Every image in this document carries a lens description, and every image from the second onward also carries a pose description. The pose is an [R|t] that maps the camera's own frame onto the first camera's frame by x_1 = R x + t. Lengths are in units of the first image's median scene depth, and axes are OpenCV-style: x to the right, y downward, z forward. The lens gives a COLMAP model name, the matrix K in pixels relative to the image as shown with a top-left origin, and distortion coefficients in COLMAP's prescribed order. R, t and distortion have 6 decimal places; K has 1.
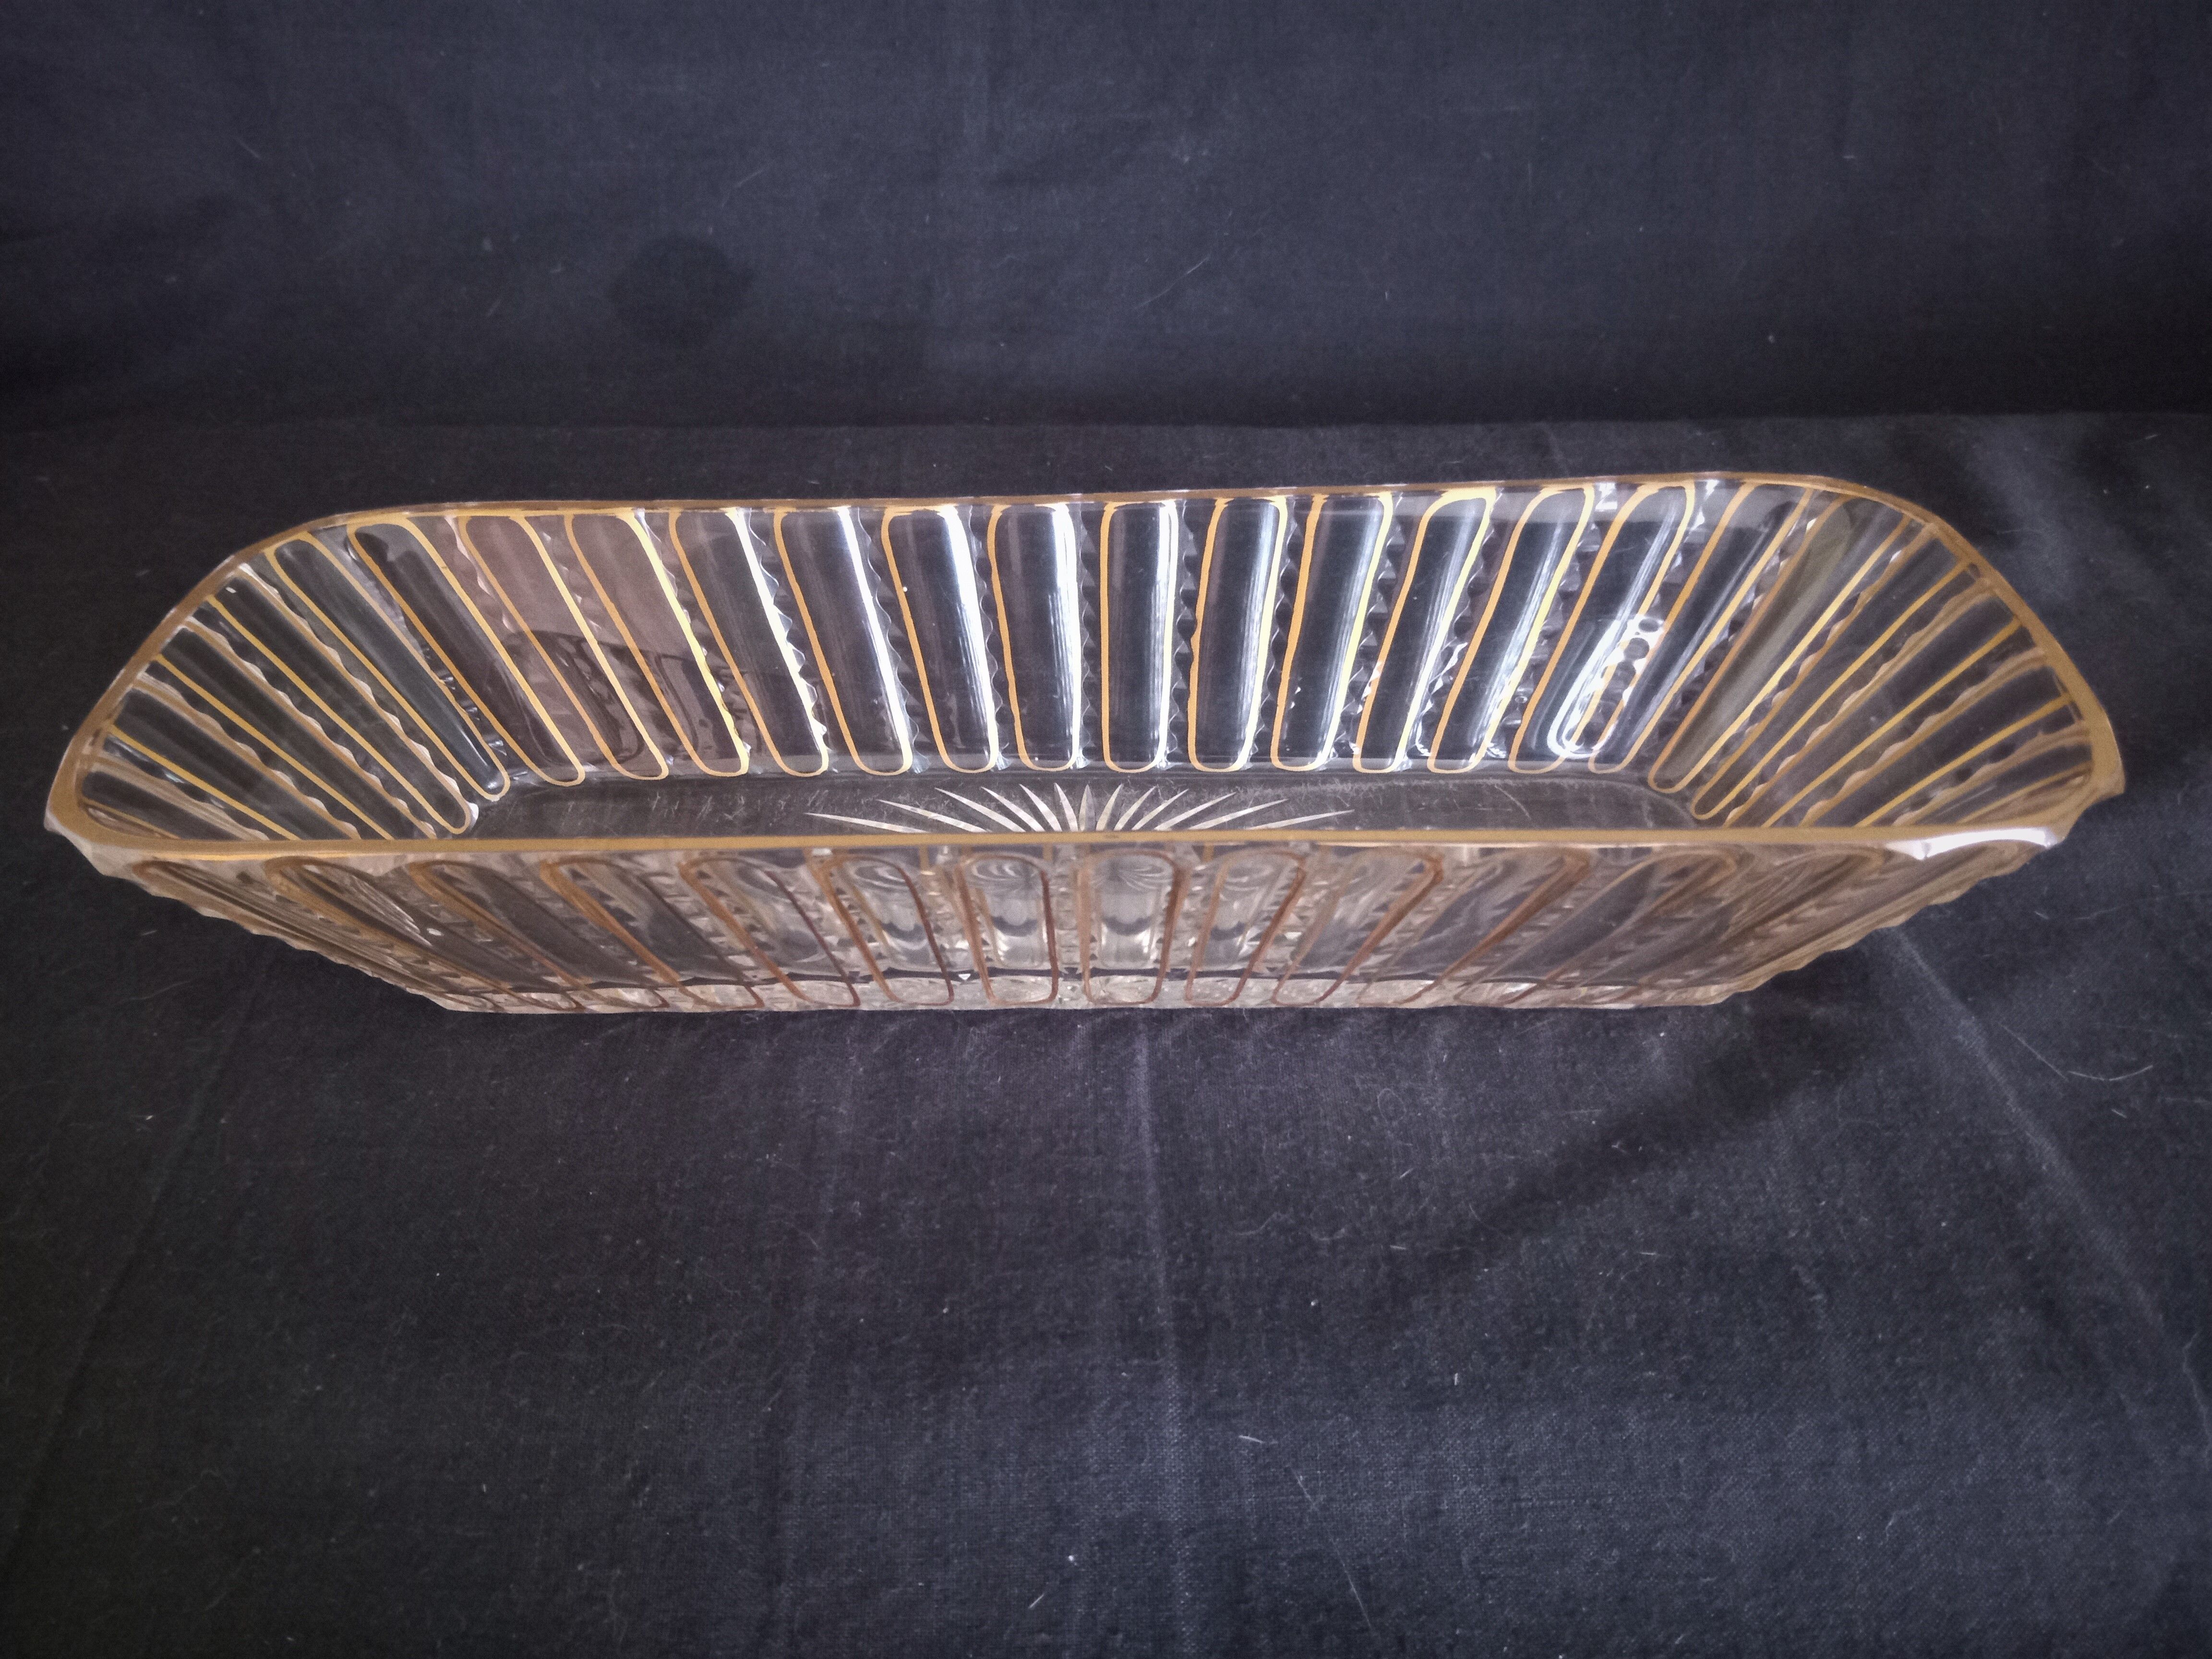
lens RADIAL K [[1537.5, 0, 1102.3], [0, 1537.5, 872.5], [0, 0, 1]] dist [0.001871, -0.078284]
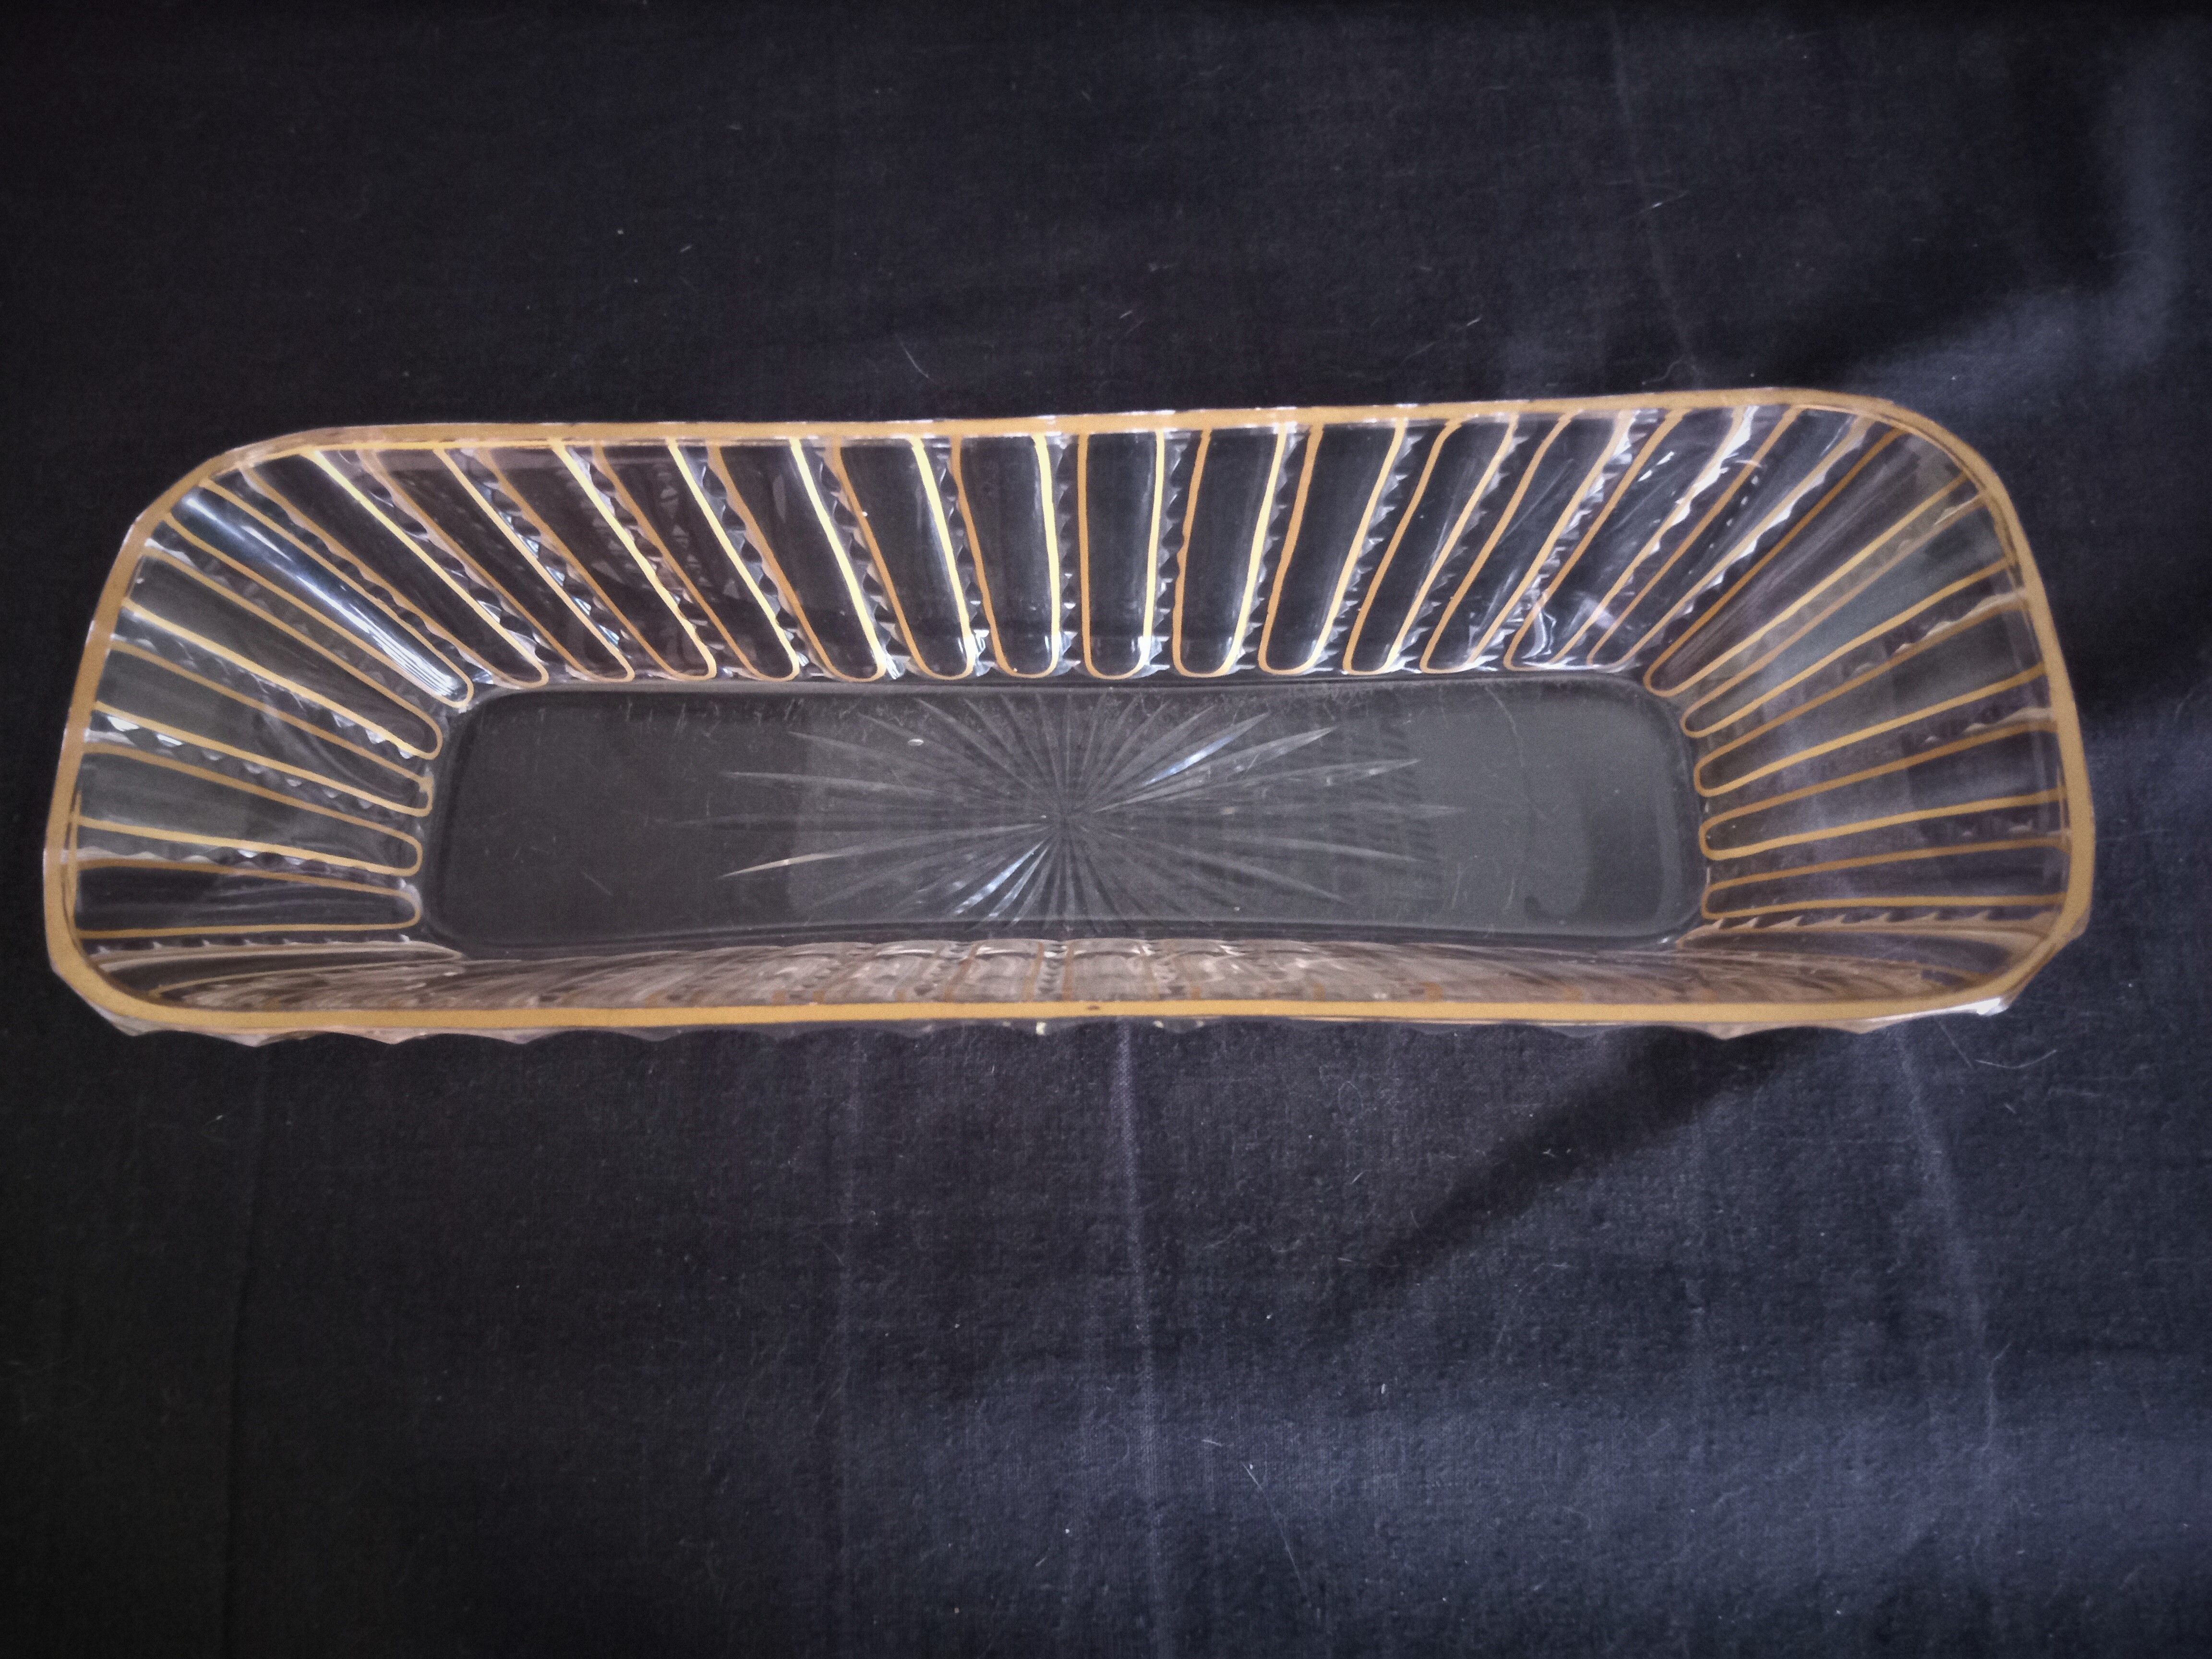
lens RADIAL K [[1512.9, 0, 1106.0], [0, 1512.9, 829.5], [0, 0, 1]] dist [0.003636, -0.065460]
pose [[0.999923, -0.011189, 0.005416, 0.010218], [0.007373, 0.884622, 0.466251, -0.585717], [-0.010008, -0.466175, 0.884636, 0.147123]]
